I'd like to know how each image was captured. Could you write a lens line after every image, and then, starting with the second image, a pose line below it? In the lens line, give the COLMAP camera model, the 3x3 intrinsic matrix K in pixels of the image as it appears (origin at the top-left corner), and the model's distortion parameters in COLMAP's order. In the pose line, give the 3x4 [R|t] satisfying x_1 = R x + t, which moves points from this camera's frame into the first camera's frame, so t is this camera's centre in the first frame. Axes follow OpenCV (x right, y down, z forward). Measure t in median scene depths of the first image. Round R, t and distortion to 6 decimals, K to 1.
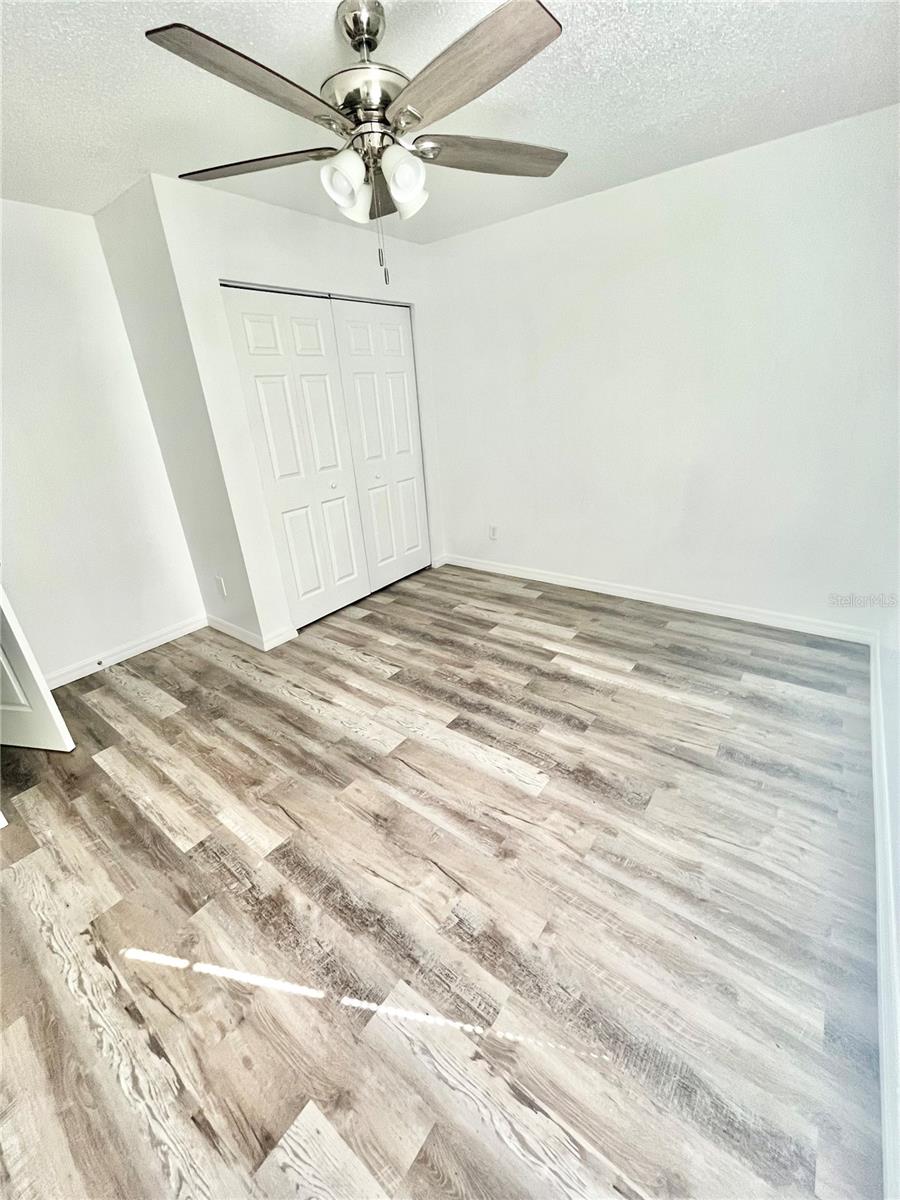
lens RADIAL K [[486.9, 0, 456.3], [0, 486.9, 600.1], [0, 0, 1]] dist [-0.000135, -0.000570]
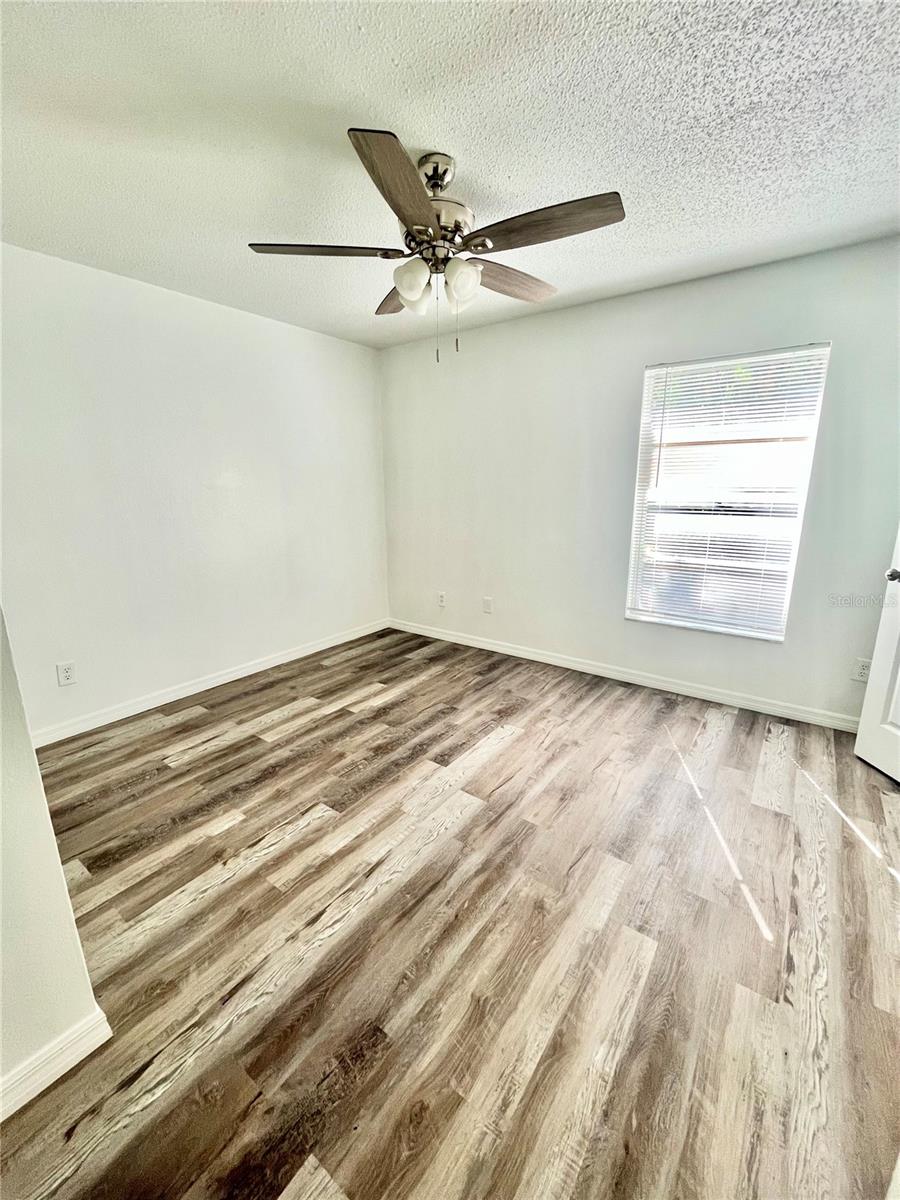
lens RADIAL K [[486.9, 0, 442.9], [0, 486.9, 602.3], [0, 0, 1]] dist [-0.000135, -0.000570]
pose [[-0.004950, -0.175202, 0.984520, -0.894279], [0.406777, 0.899042, 0.162036, -0.203586], [-0.913514, 0.401282, 0.066818, 0.733955]]
